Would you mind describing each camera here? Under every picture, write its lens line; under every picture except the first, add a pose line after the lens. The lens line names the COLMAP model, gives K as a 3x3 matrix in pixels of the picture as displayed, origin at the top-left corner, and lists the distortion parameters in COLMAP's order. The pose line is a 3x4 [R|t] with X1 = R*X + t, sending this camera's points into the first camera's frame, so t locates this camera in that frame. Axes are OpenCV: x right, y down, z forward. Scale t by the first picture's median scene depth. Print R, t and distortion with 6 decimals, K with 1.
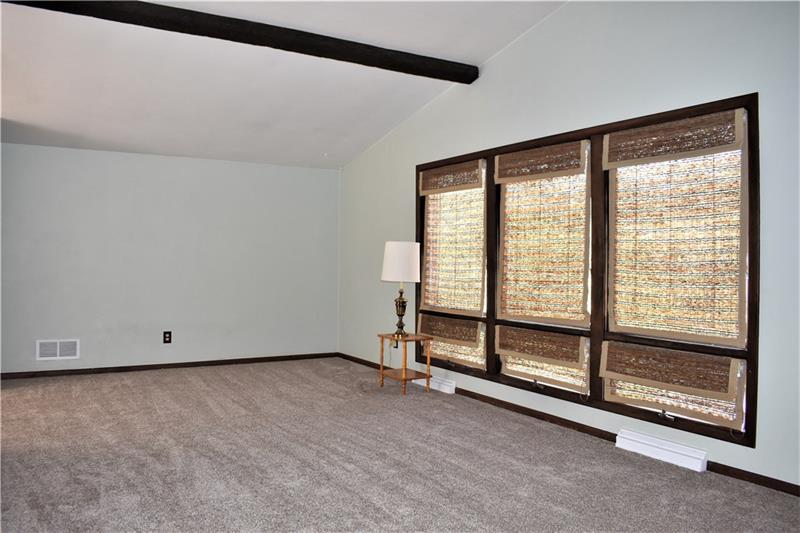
lens RADIAL K [[635.2, 0, 398.3], [0, 635.2, 258.3], [0, 0, 1]] dist [-0.063703, -0.007191]
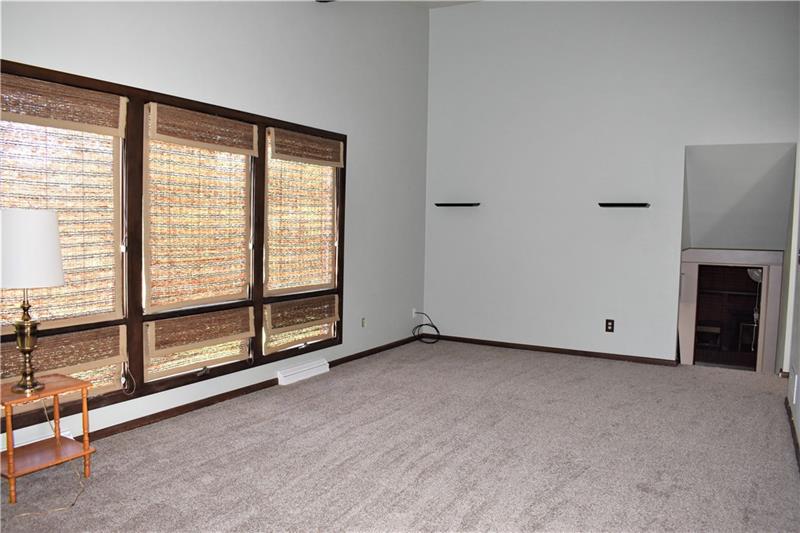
lens RADIAL K [[635.2, 0, 397.2], [0, 635.2, 274.1], [0, 0, 1]] dist [-0.063703, -0.007191]
pose [[-0.478551, -0.078302, 0.874562, -0.825232], [-0.013692, 0.996560, 0.081732, -0.025899], [-0.877953, 0.027139, -0.477977, 1.368406]]
